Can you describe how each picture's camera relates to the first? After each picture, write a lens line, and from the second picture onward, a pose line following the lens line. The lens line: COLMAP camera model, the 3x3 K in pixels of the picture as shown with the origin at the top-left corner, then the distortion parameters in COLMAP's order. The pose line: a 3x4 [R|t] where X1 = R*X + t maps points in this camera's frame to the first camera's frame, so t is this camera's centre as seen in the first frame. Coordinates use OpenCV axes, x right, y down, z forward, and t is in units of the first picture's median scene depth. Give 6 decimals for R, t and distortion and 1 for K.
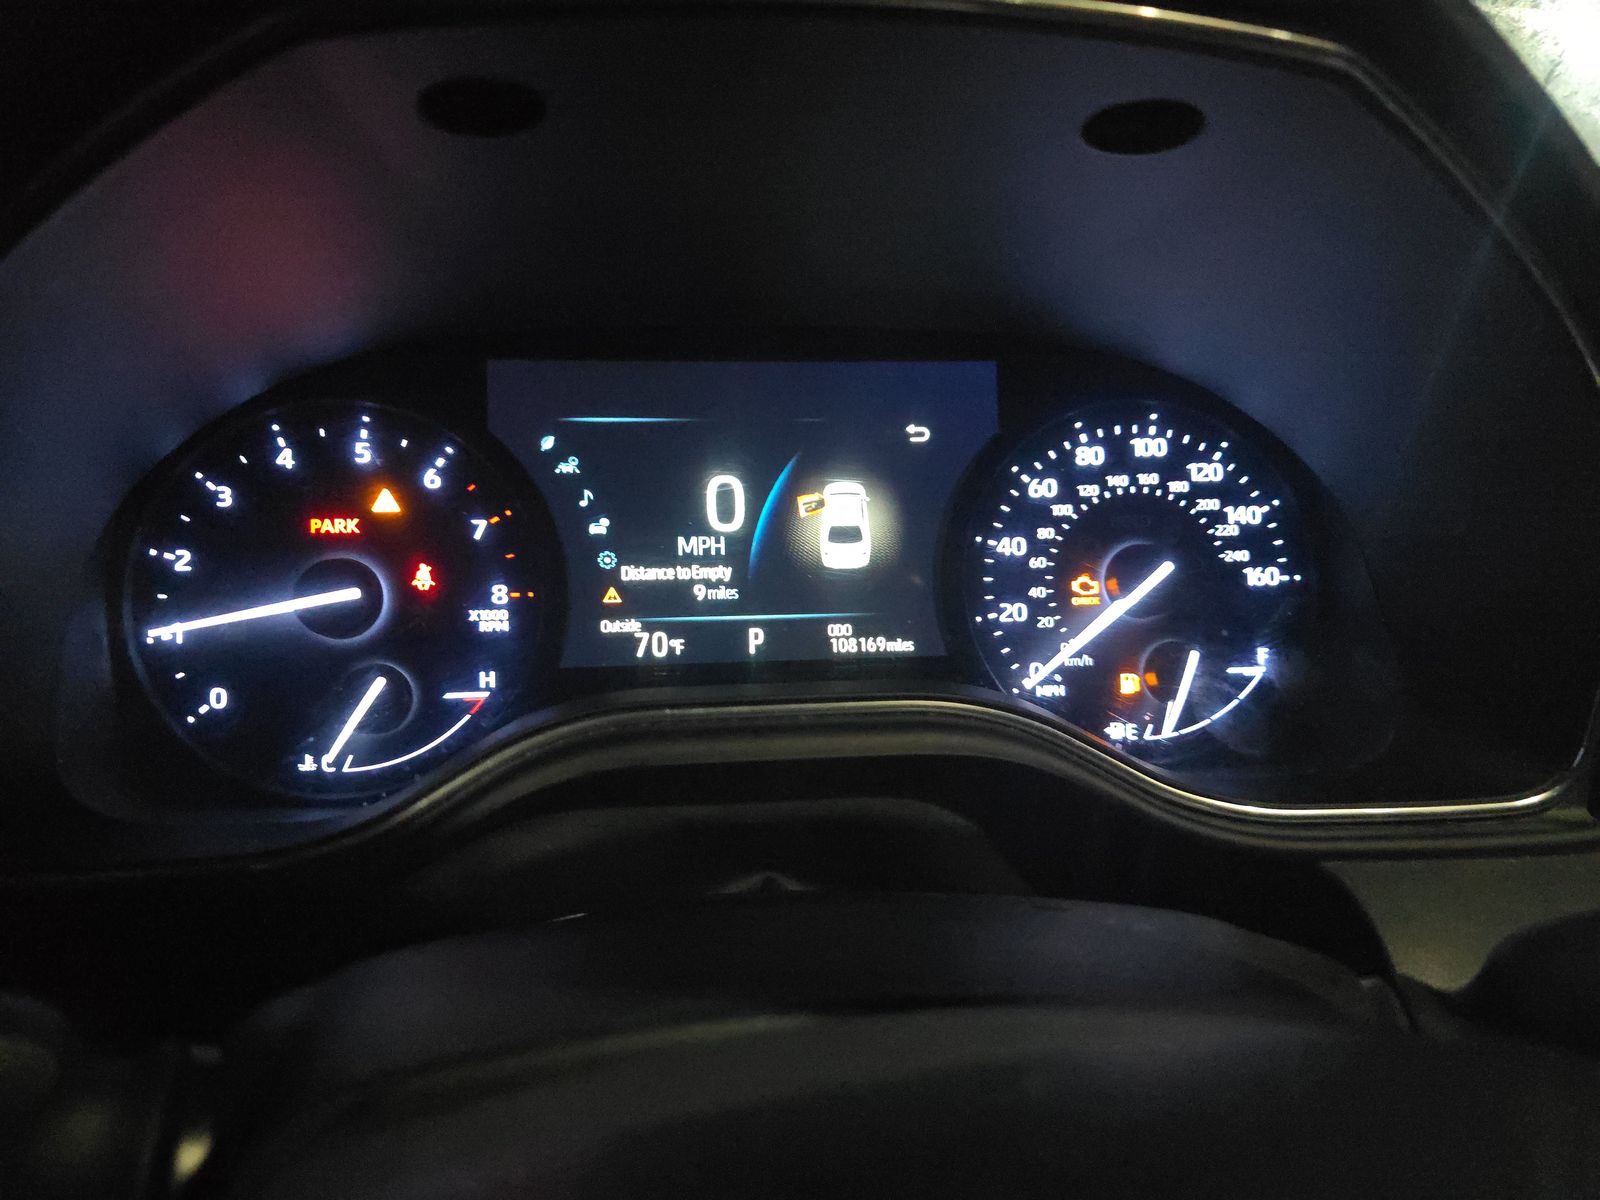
lens RADIAL K [[1134.9, 0, 794.5], [0, 1134.9, 601.0], [0, 0, 1]] dist [0.063004, -0.065445]
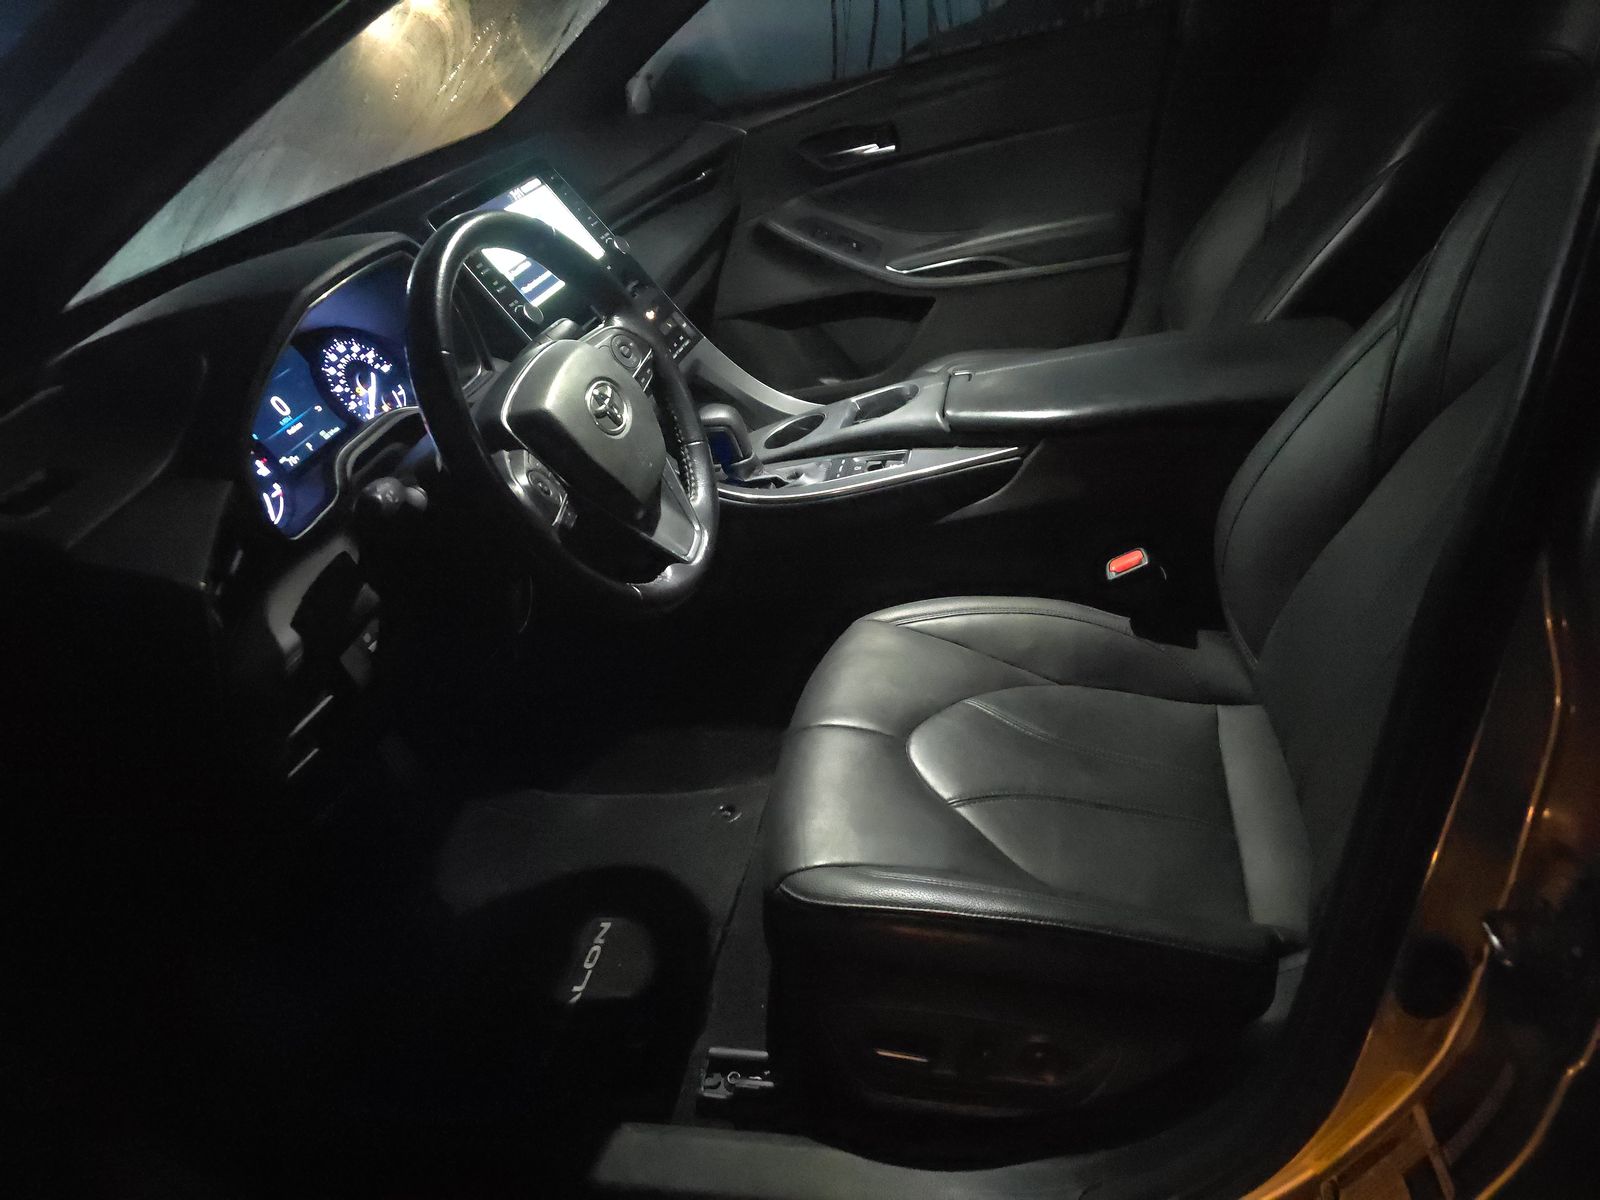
lens RADIAL K [[1054.3, 0, 835.8], [0, 1054.3, 618.8], [0, 0, 1]] dist [0.028979, -0.048771]
pose [[0.277619, -0.591408, 0.757076, -2.183962], [0.506685, 0.759673, 0.407636, -0.063052], [-0.816210, 0.270432, 0.510557, -1.629089]]
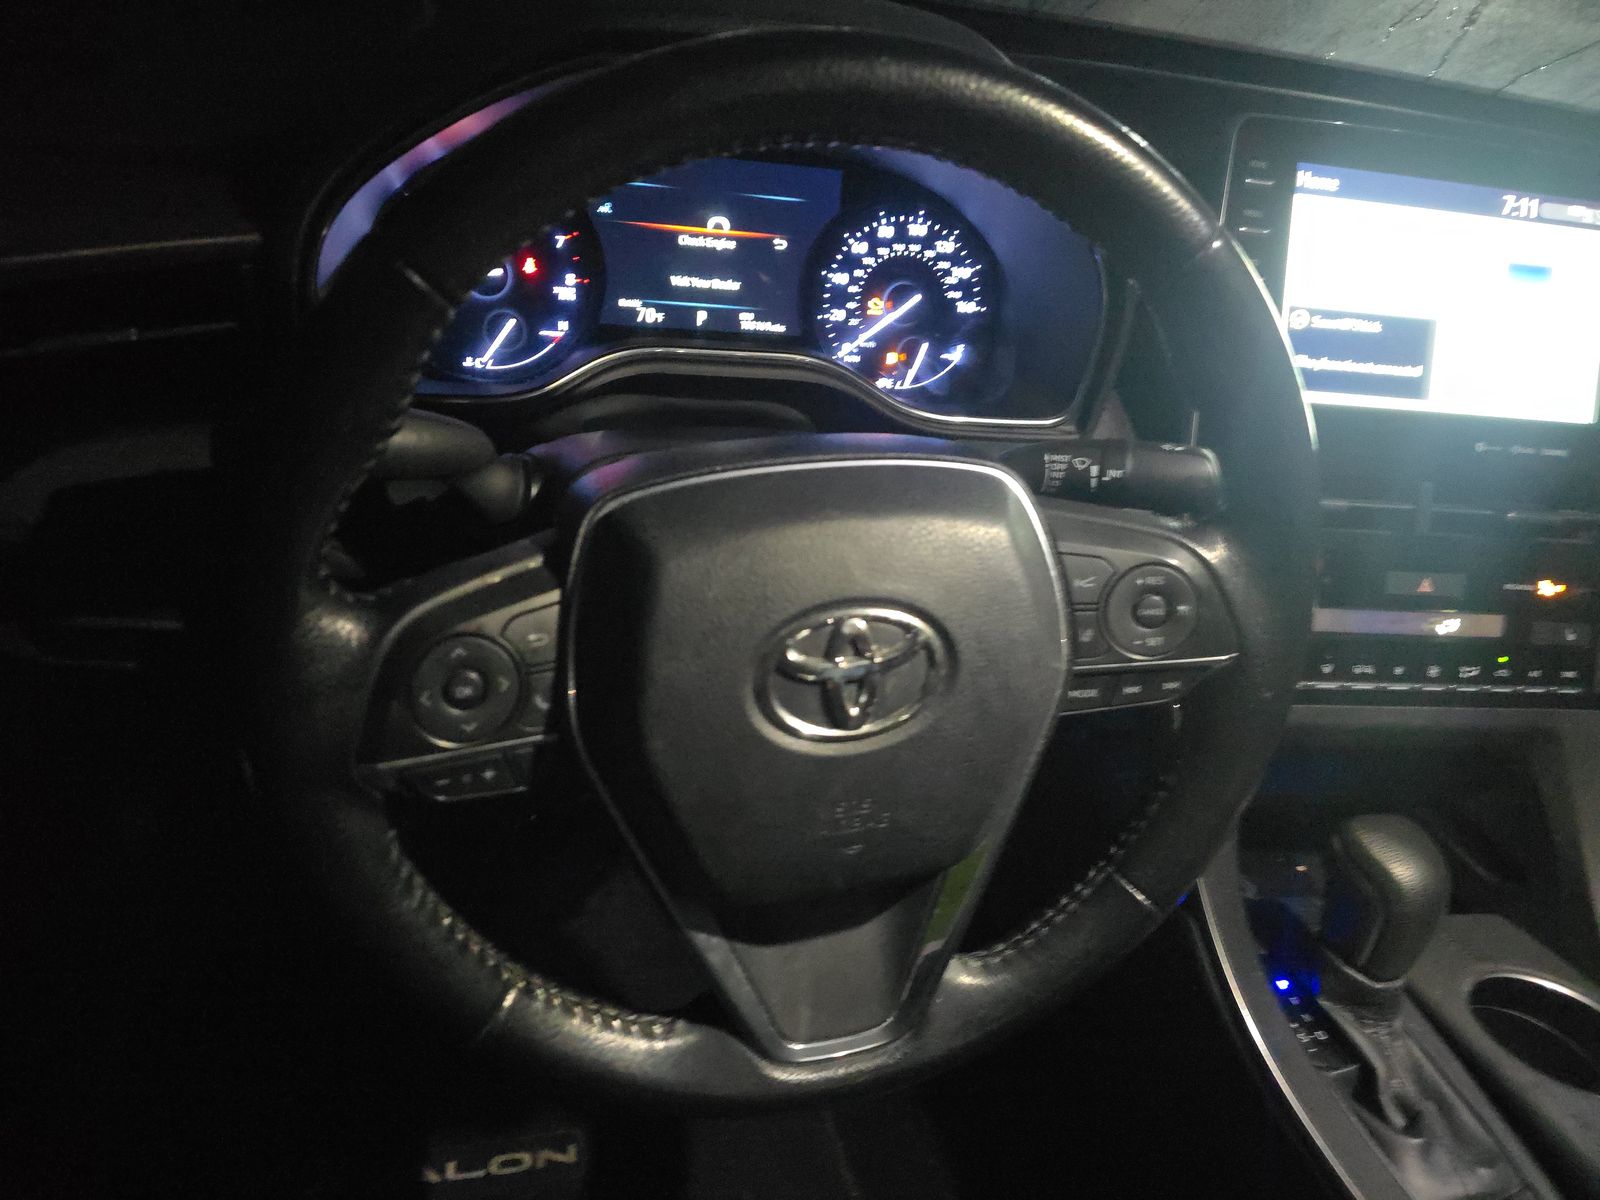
lens RADIAL K [[1134.9, 0, 794.5], [0, 1134.9, 601.0], [0, 0, 1]] dist [0.063004, -0.065445]
pose [[0.983223, 0.046413, 0.176402, -0.190756], [-0.091676, 0.961807, 0.257921, -0.014644], [-0.157693, -0.269765, 0.949926, -0.918843]]
